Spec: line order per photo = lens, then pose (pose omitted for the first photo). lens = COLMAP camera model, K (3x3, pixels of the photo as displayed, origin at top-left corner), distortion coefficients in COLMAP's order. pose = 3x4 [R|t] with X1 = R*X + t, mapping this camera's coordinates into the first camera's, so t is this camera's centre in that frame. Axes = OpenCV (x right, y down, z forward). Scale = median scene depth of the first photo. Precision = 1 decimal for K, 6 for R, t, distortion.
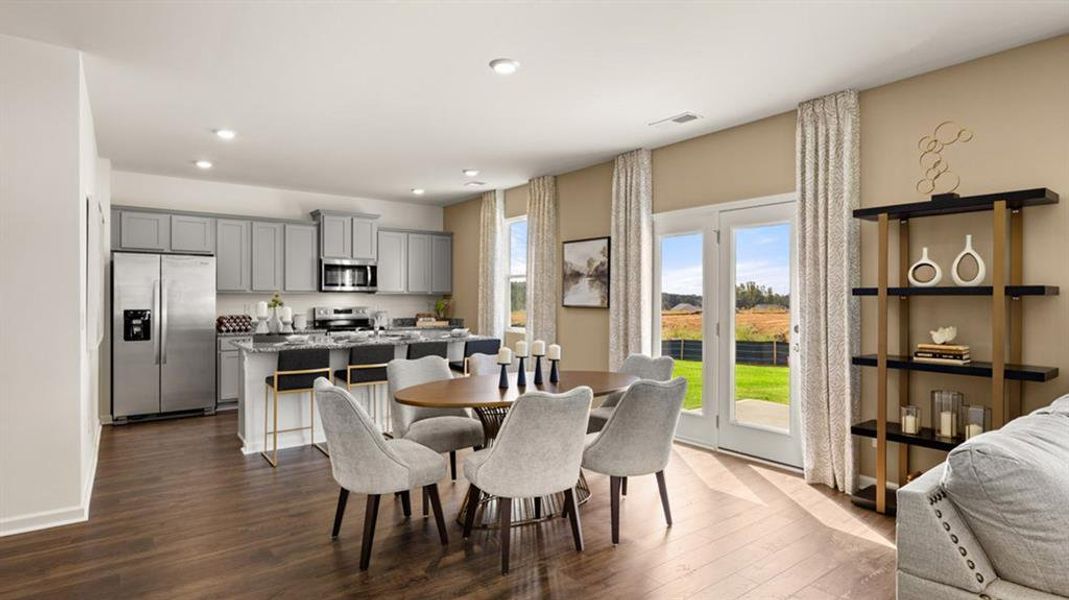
lens RADIAL K [[552.8, 0, 535.9], [0, 552.8, 302.8], [0, 0, 1]] dist [-0.003926, -0.000508]
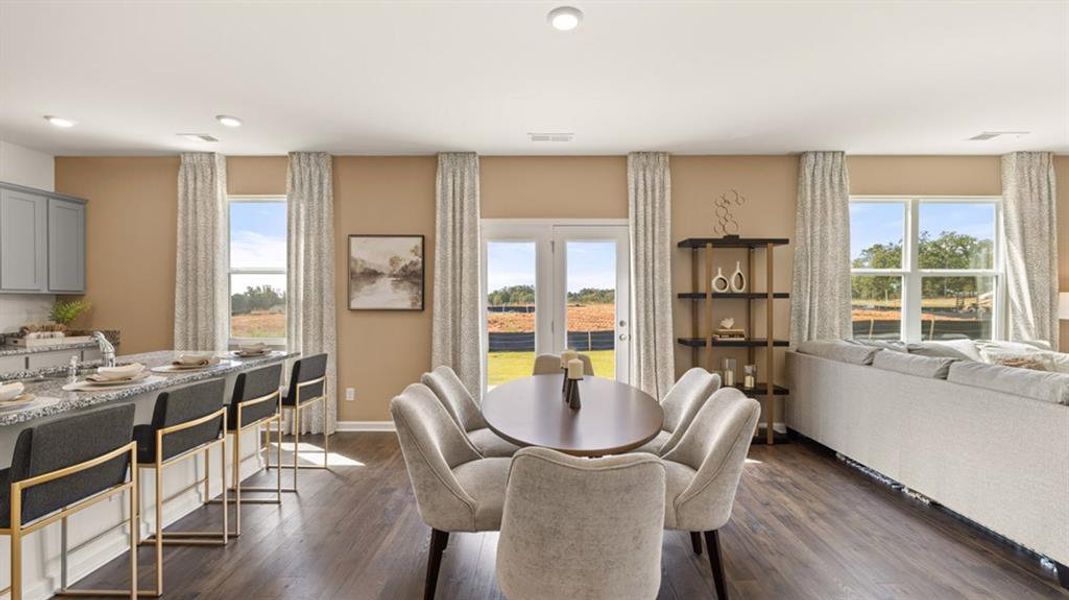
lens RADIAL K [[453.5, 0, 533.6], [0, 453.5, 304.8], [0, 0, 1]] dist [-0.002629, 0.000127]
pose [[0.607204, -0.009052, 0.794494, -0.355741], [0.006942, 0.999957, 0.006088, -0.003398], [-0.794516, 0.001819, 0.607241, 0.355394]]
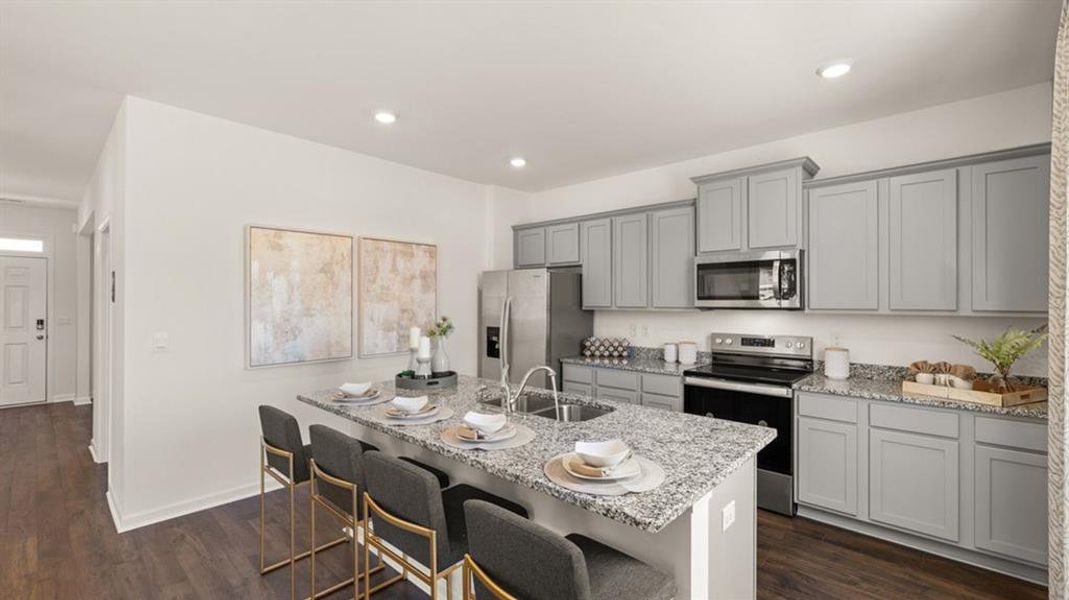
lens RADIAL K [[458.7, 0, 529.3], [0, 458.7, 299.0], [0, 0, 1]] dist [0.000327, 0.000094]
pose [[0.178217, -0.005432, -0.983976, 0.103141], [-0.008963, 0.999934, -0.007144, -0.030777], [0.983950, 0.010093, 0.178157, 0.862650]]
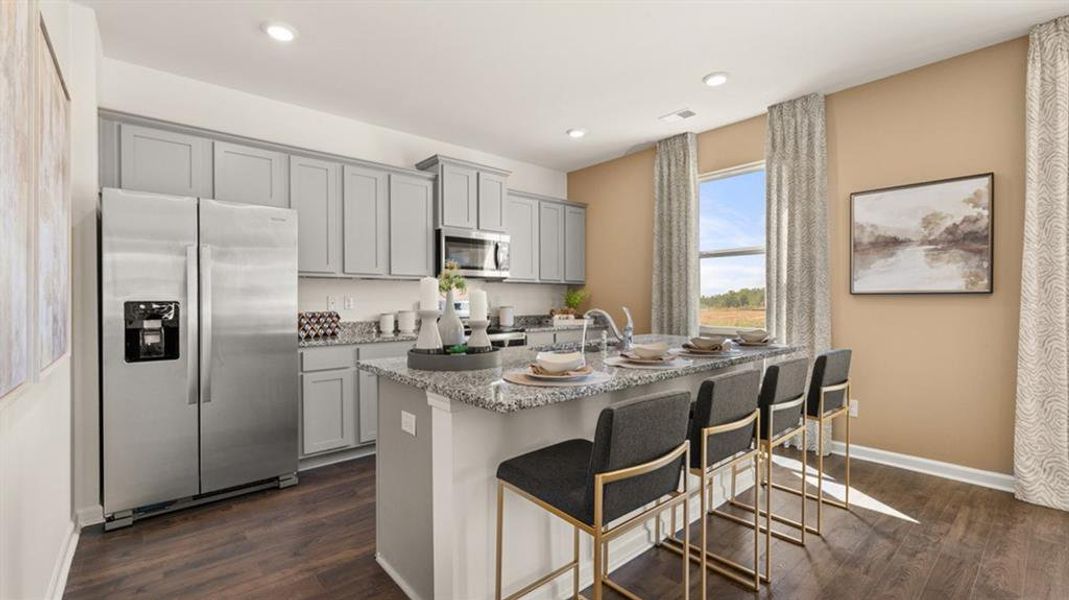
lens RADIAL K [[453.5, 0, 533.6], [0, 453.5, 304.8], [0, 0, 1]] dist [-0.002629, 0.000127]
pose [[0.997681, -0.006983, 0.067699, -0.373052], [0.006871, 0.999975, 0.001886, 0.016559], [-0.067710, -0.001417, 0.997704, 0.521752]]
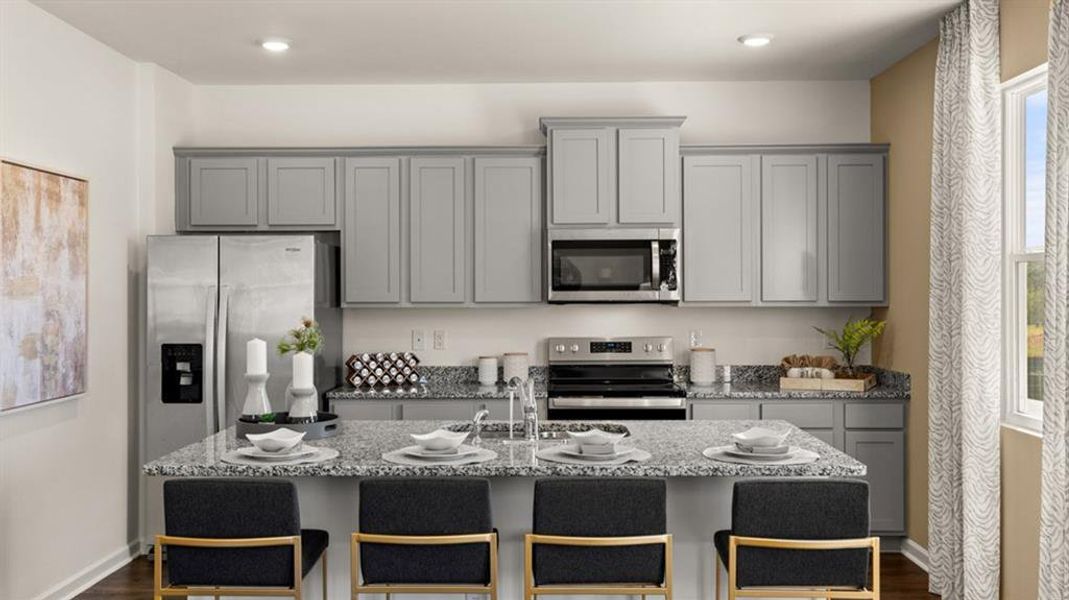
lens RADIAL K [[1001.0, 0, 528.2], [0, 1001.0, 296.9], [0, 0, 1]] dist [-0.009179, 0.001140]
pose [[0.784152, -0.001249, -0.620568, 0.110756], [-0.001228, 0.999993, -0.003564, -0.026862], [0.620568, 0.003557, 0.784145, 0.437316]]
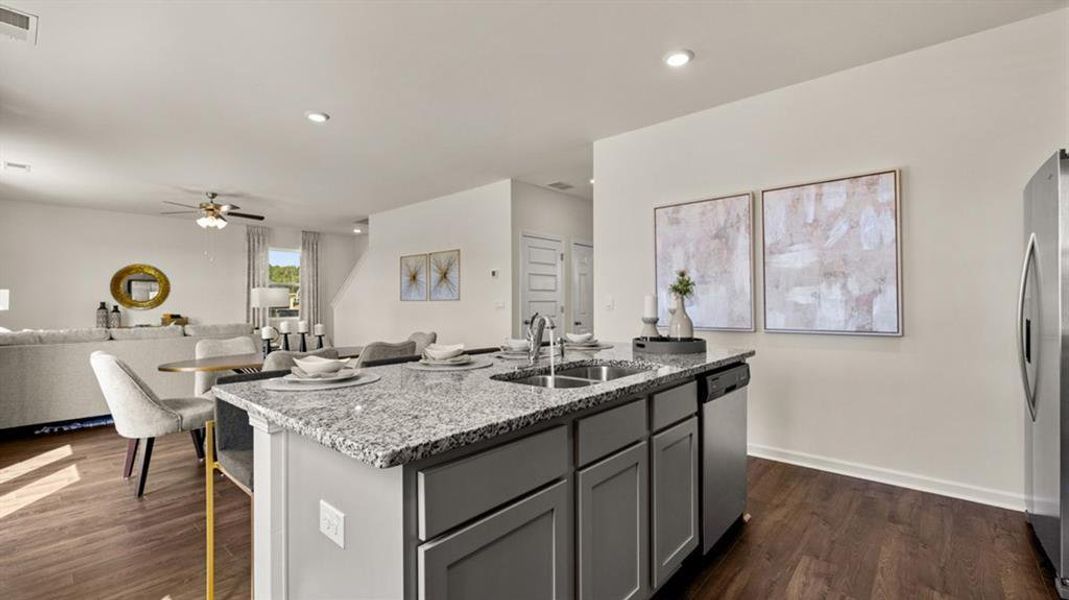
lens RADIAL K [[453.5, 0, 533.6], [0, 453.5, 304.8], [0, 0, 1]] dist [-0.002629, 0.000127]
pose [[-0.979947, 0.002274, -0.199245, -0.199164], [0.000302, 0.999951, 0.009928, 0.012505], [0.199258, 0.009669, -0.979899, 1.233558]]
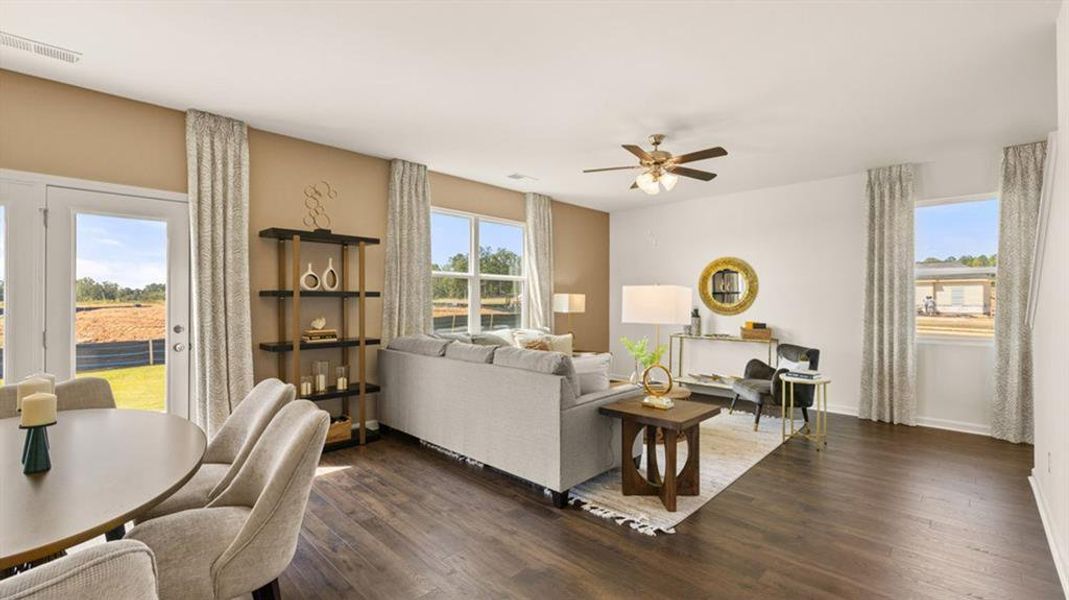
lens RADIAL K [[458.7, 0, 529.3], [0, 458.7, 299.0], [0, 0, 1]] dist [0.000327, 0.000094]
pose [[-0.150420, -0.001216, 0.988621, -0.313169], [0.007113, 0.999972, 0.002312, -0.003174], [-0.988597, 0.007380, -0.150407, 0.342263]]
